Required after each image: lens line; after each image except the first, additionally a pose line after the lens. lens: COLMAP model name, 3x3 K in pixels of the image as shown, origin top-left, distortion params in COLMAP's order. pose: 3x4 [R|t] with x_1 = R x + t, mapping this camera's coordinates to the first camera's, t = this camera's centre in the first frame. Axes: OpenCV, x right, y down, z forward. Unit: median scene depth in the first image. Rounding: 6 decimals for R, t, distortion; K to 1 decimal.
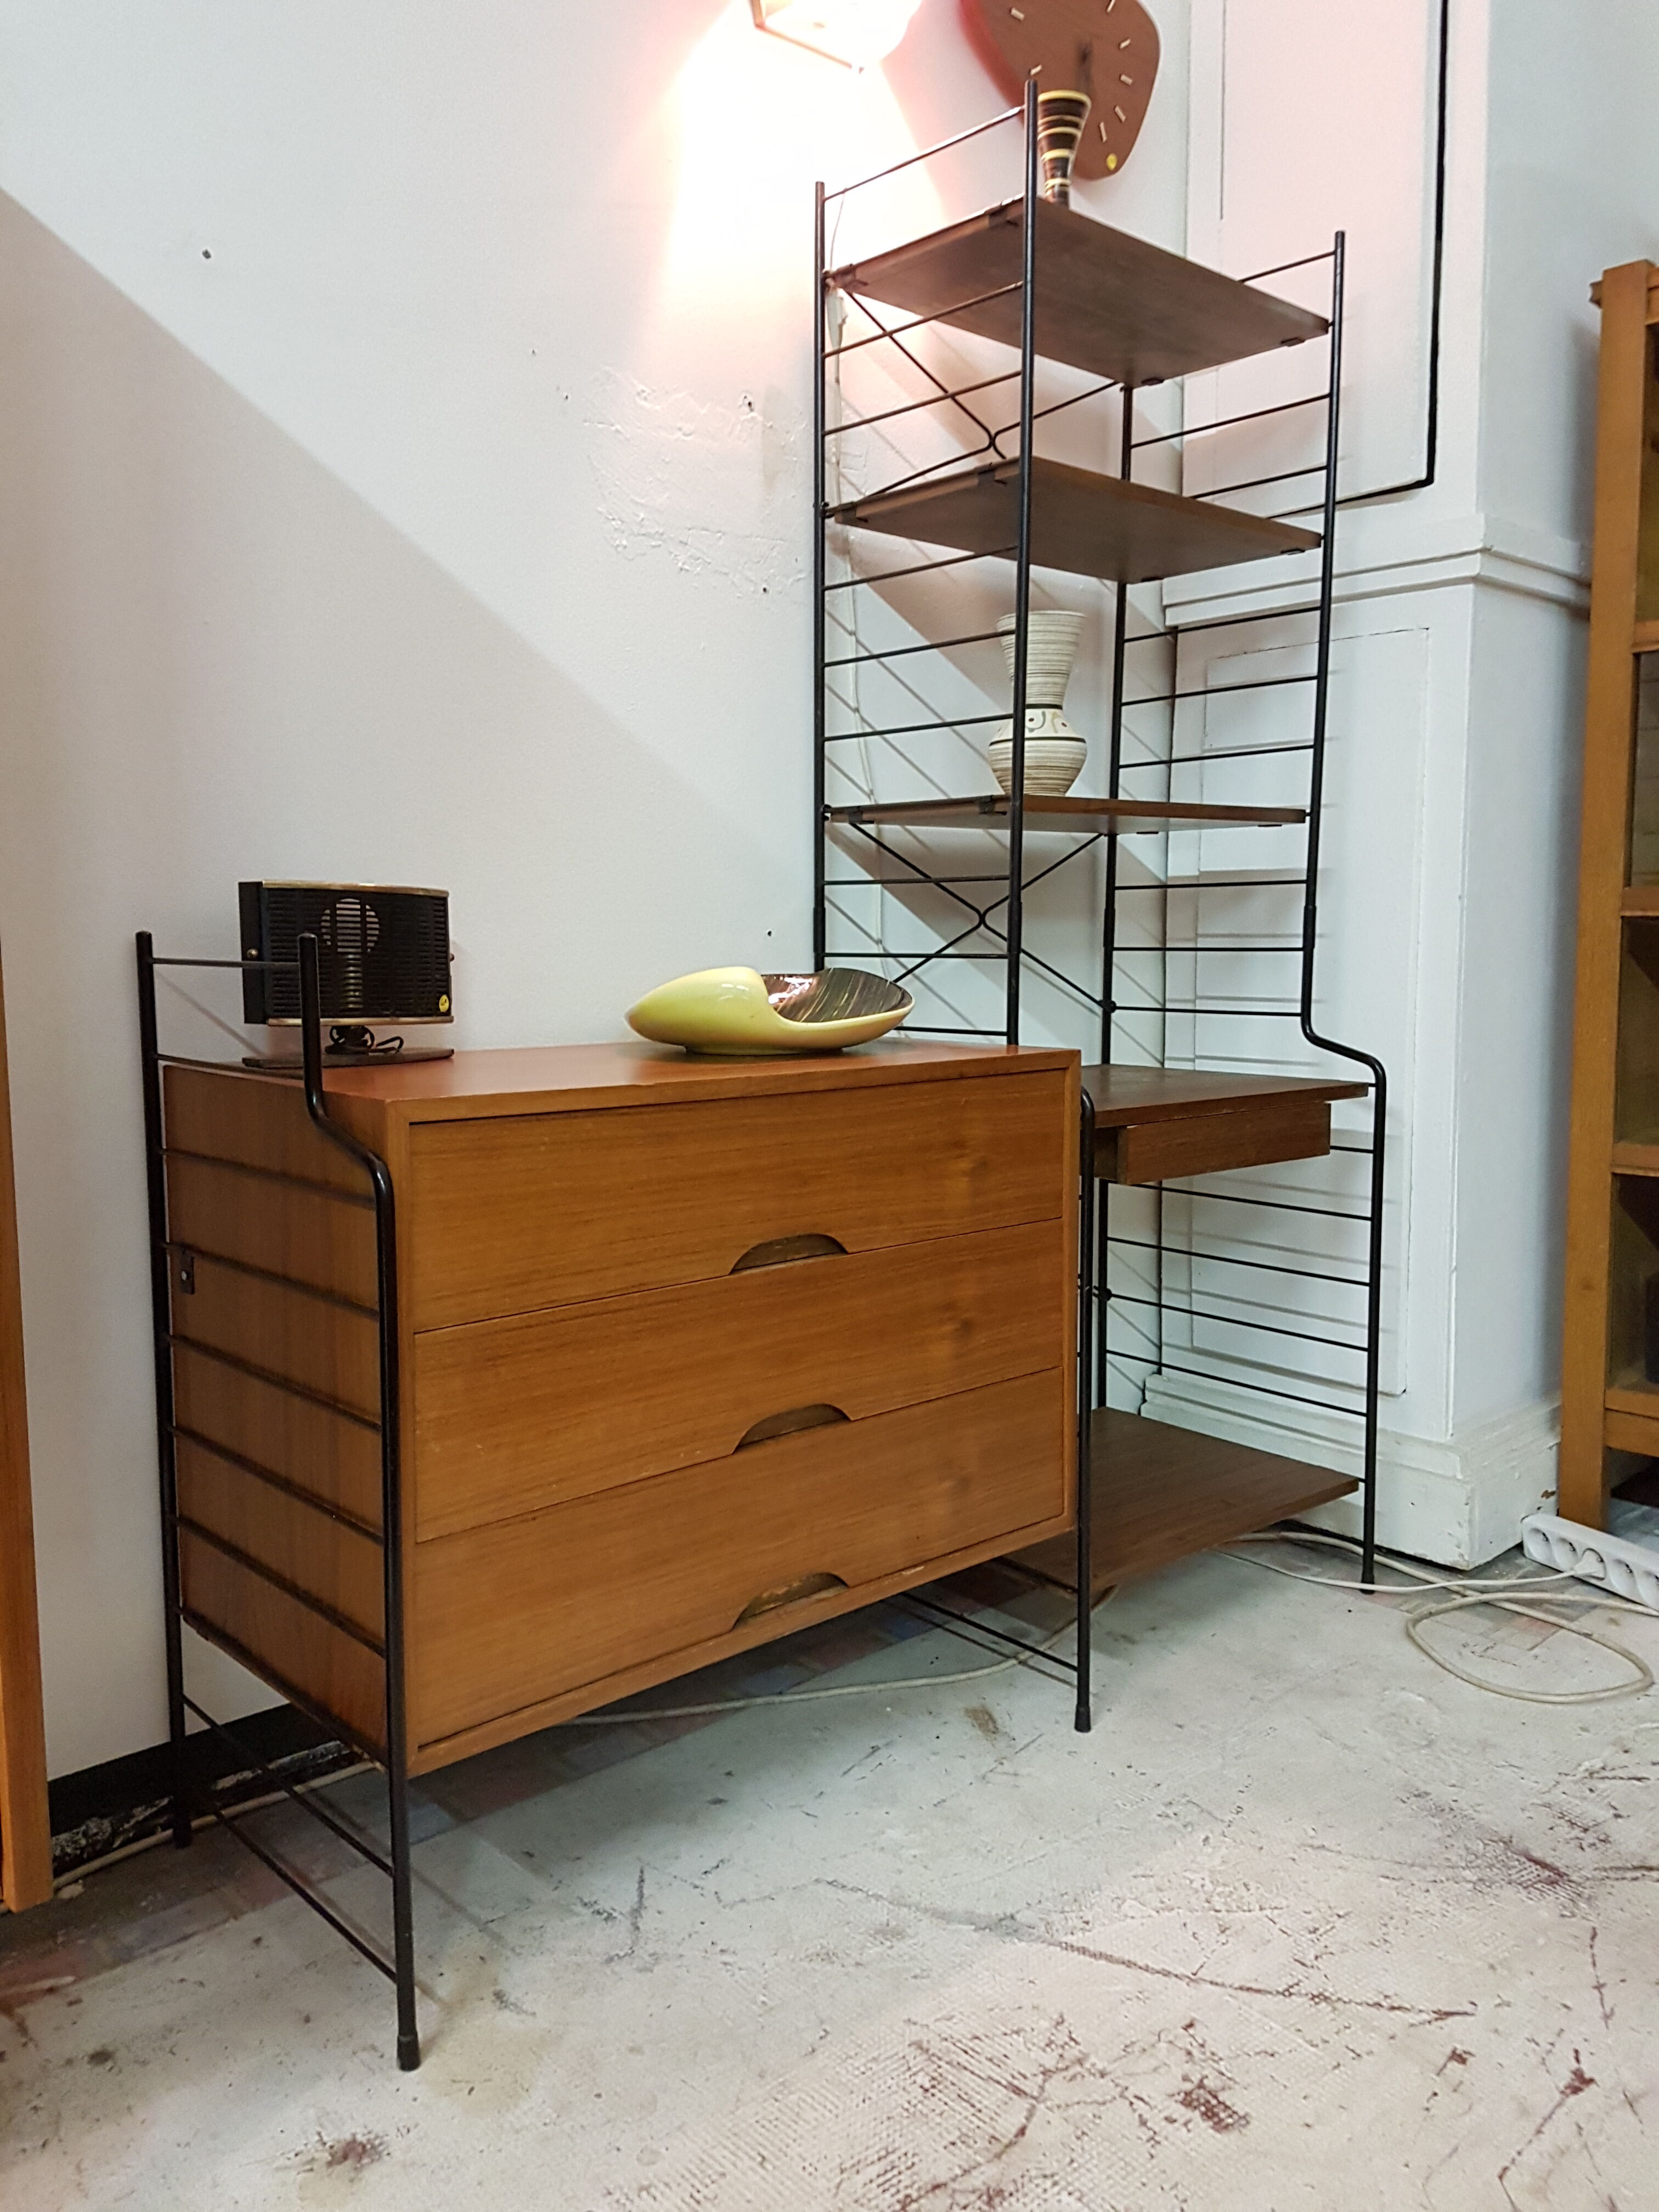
lens RADIAL K [[1711.0, 0, 818.7], [0, 1711.0, 1099.1], [0, 0, 1]] dist [0.130038, -0.184324]
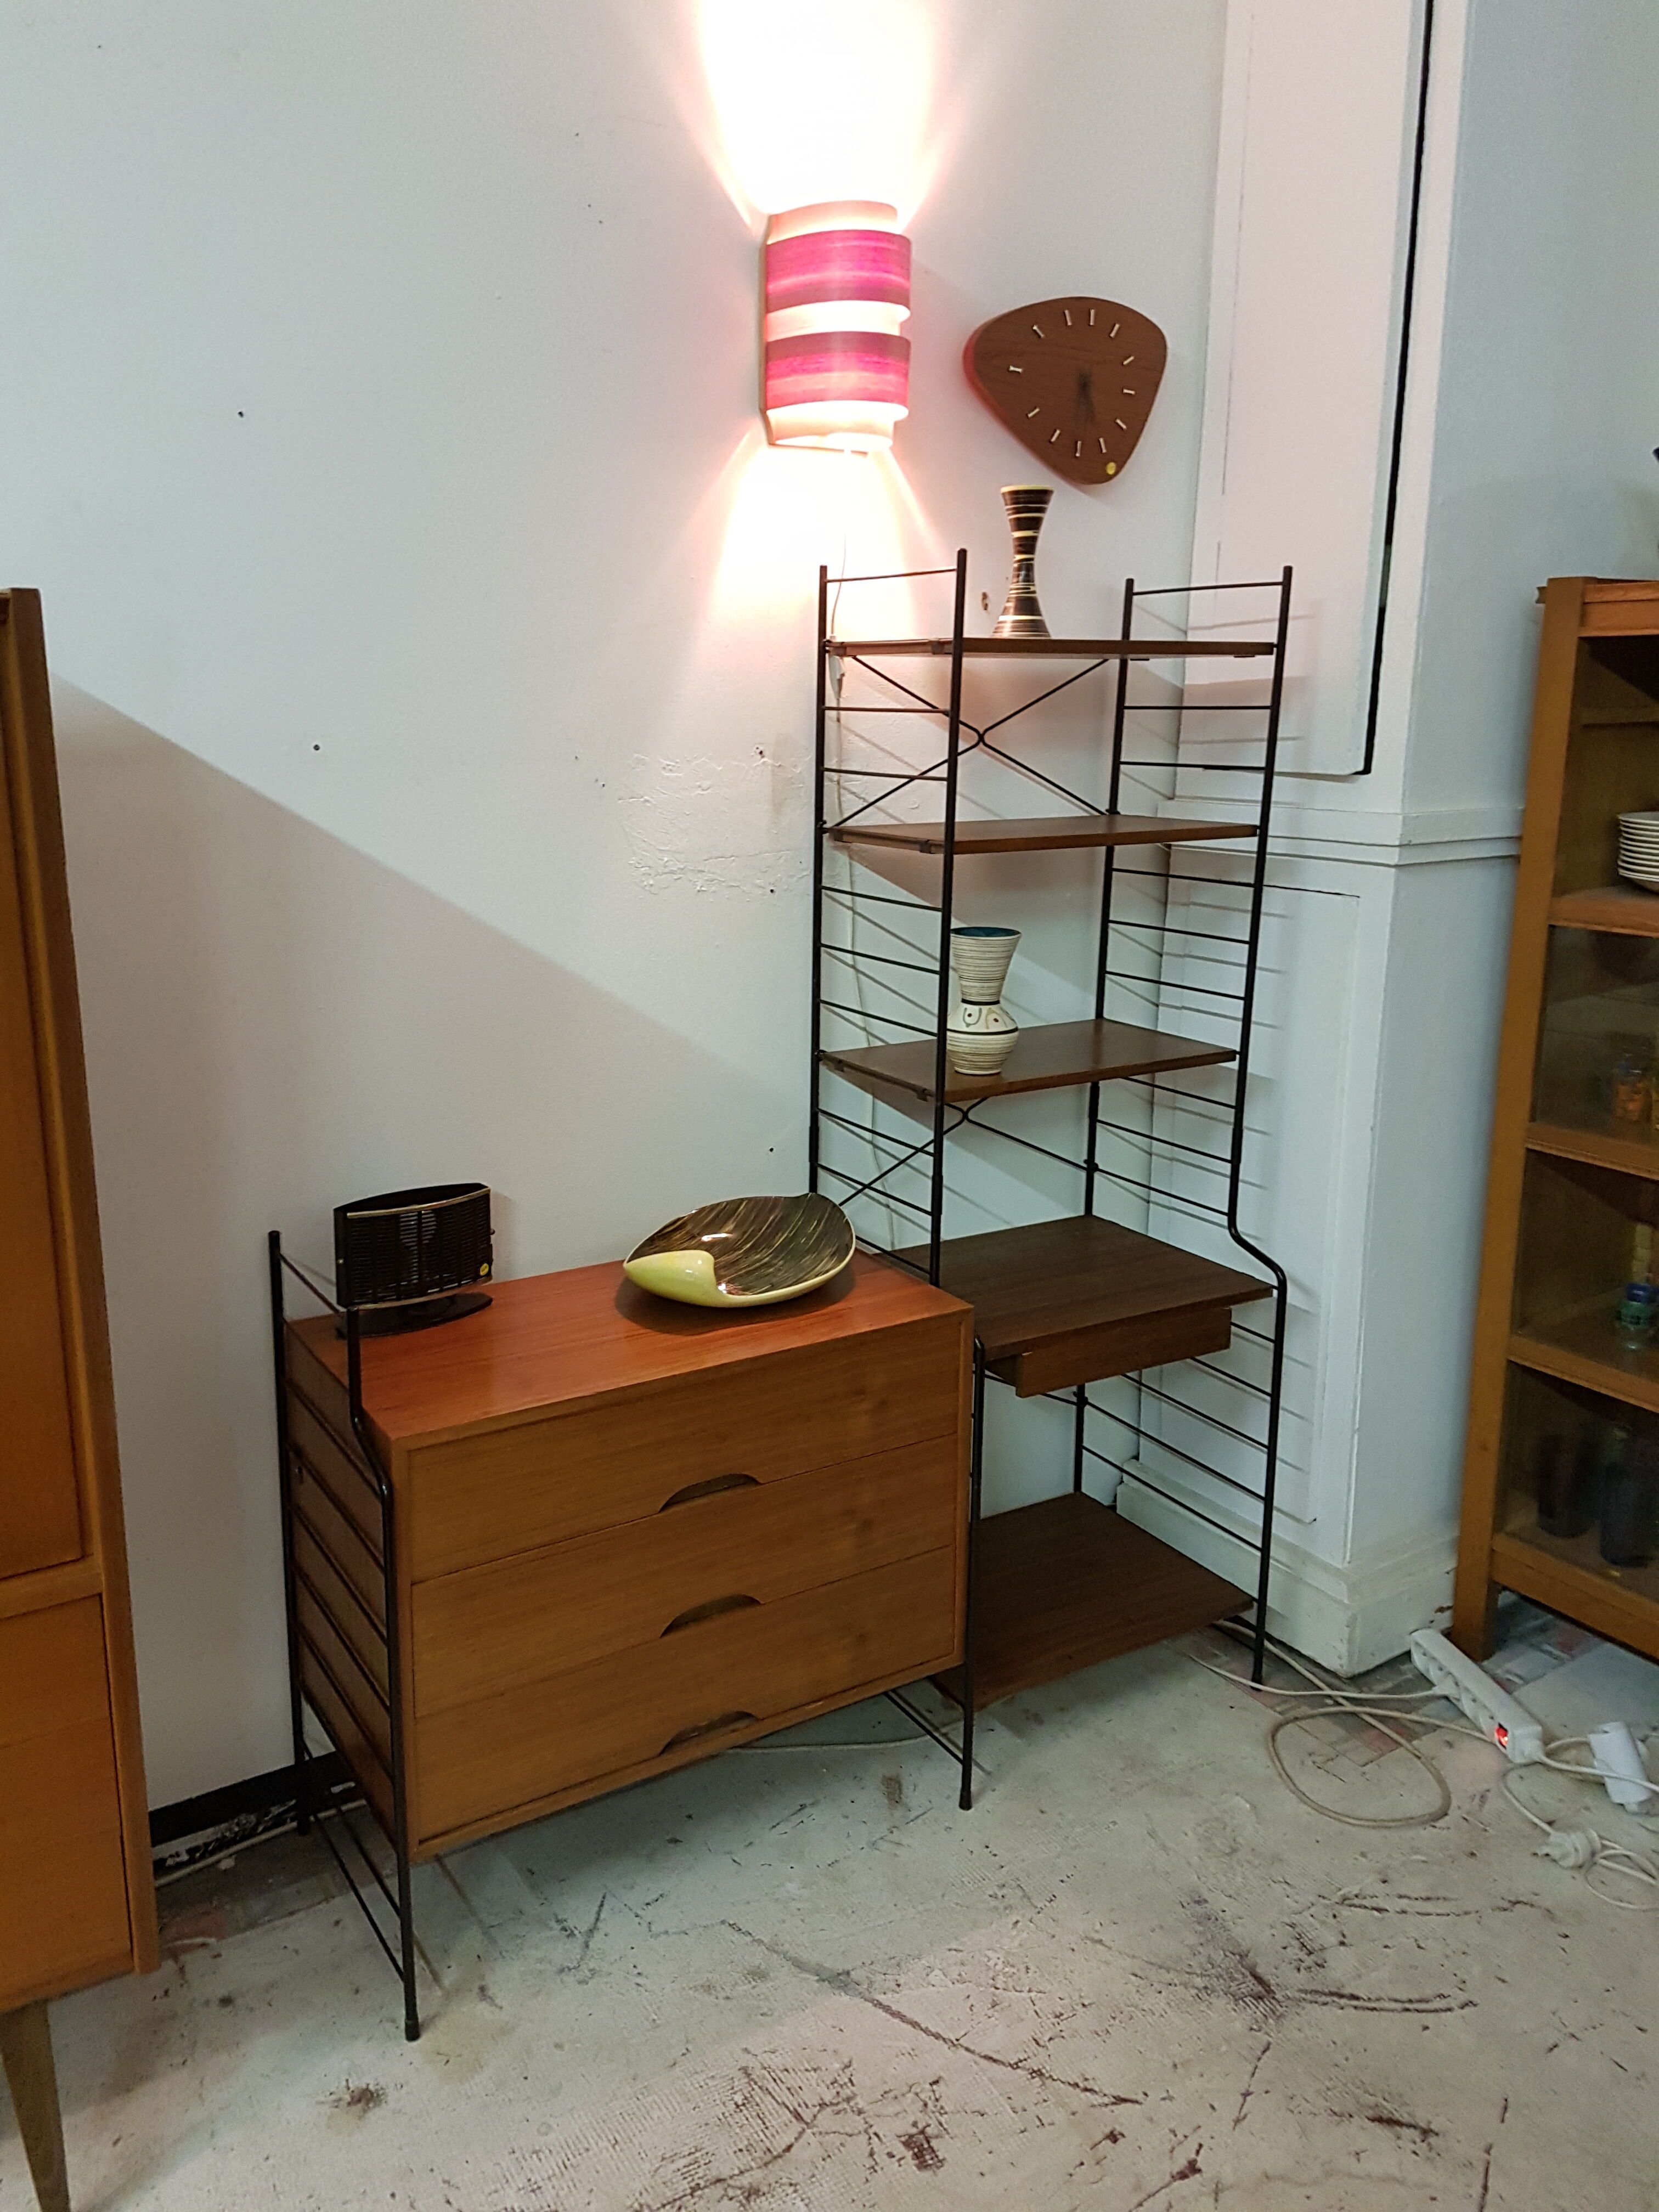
lens RADIAL K [[1712.5, 0, 800.4], [0, 1712.5, 1064.1], [0, 0, 1]] dist [0.146732, -0.212689]
pose [[0.984315, 0.050702, -0.168978, 0.257869], [-0.031226, 0.992760, 0.115986, -0.392421], [0.173635, -0.108890, 0.978772, -0.285624]]
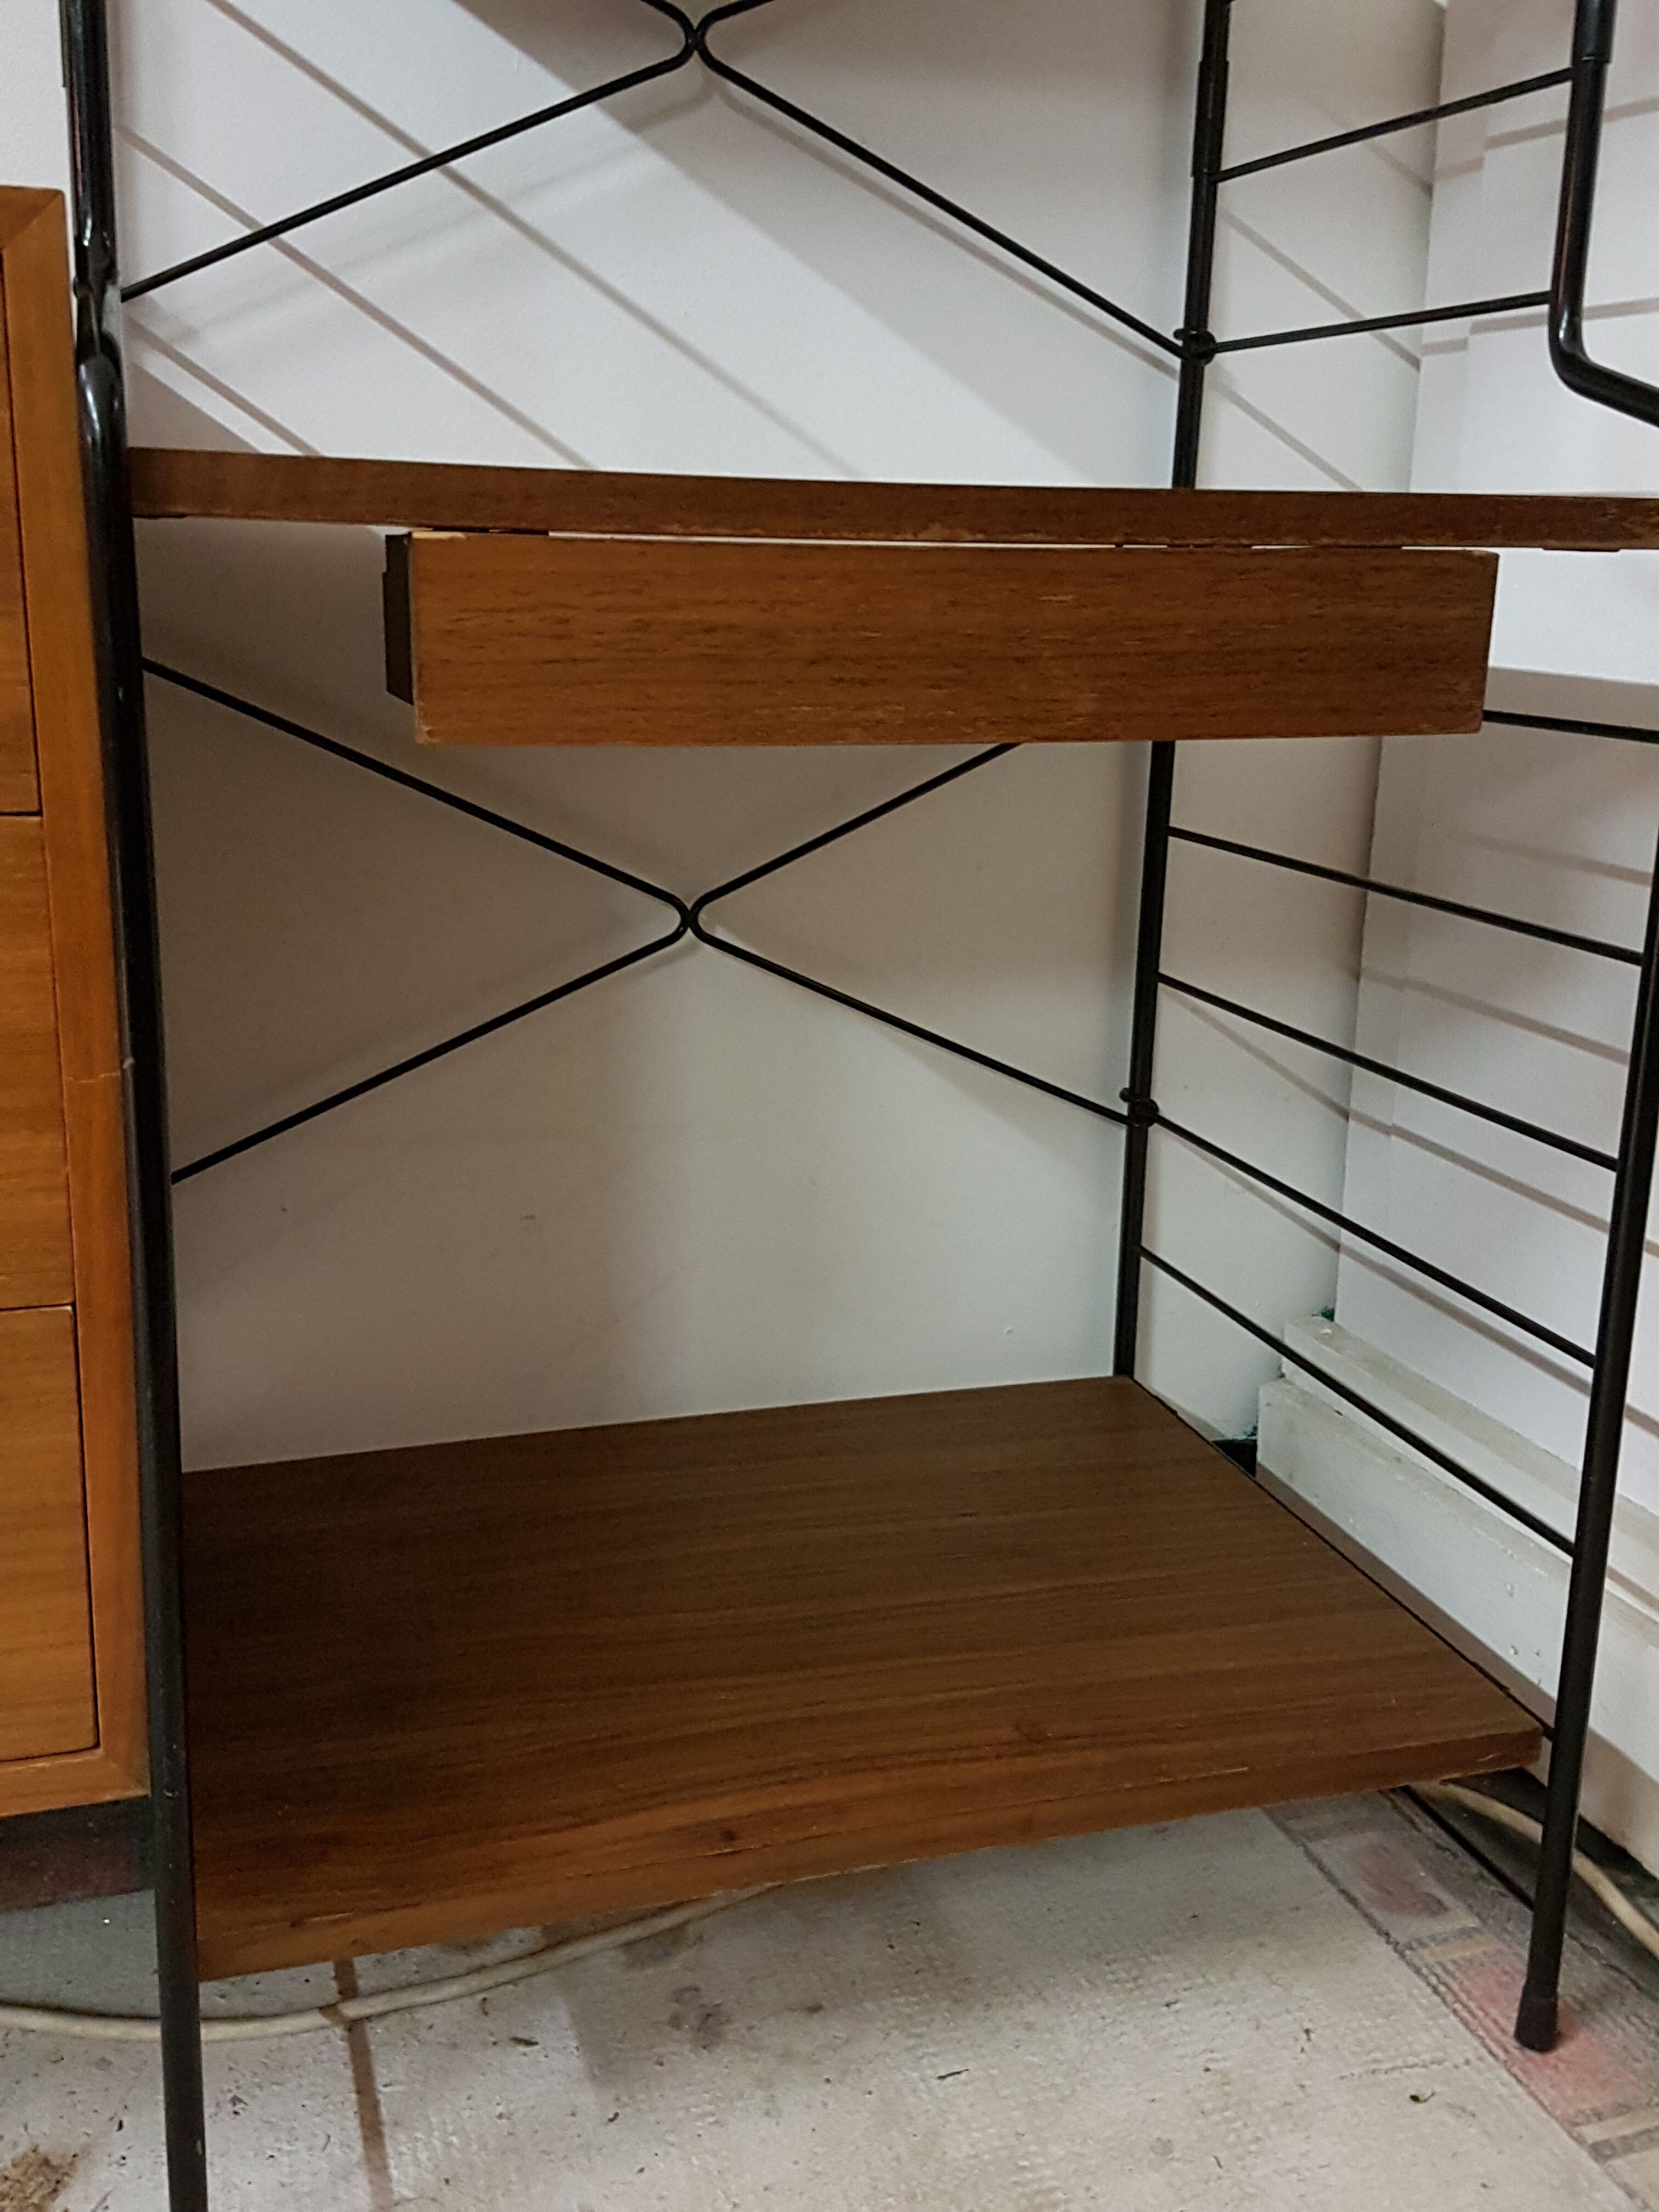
lens RADIAL K [[2155.8, 0, 788.7], [0, 2155.8, 1106.7], [0, 0, 1]] dist [0.137884, -0.235907]
pose [[0.911569, 0.132507, -0.389208, 0.451262], [-0.070131, 0.982881, 0.170371, 0.050609], [0.405121, -0.128010, 0.905257, 0.792085]]
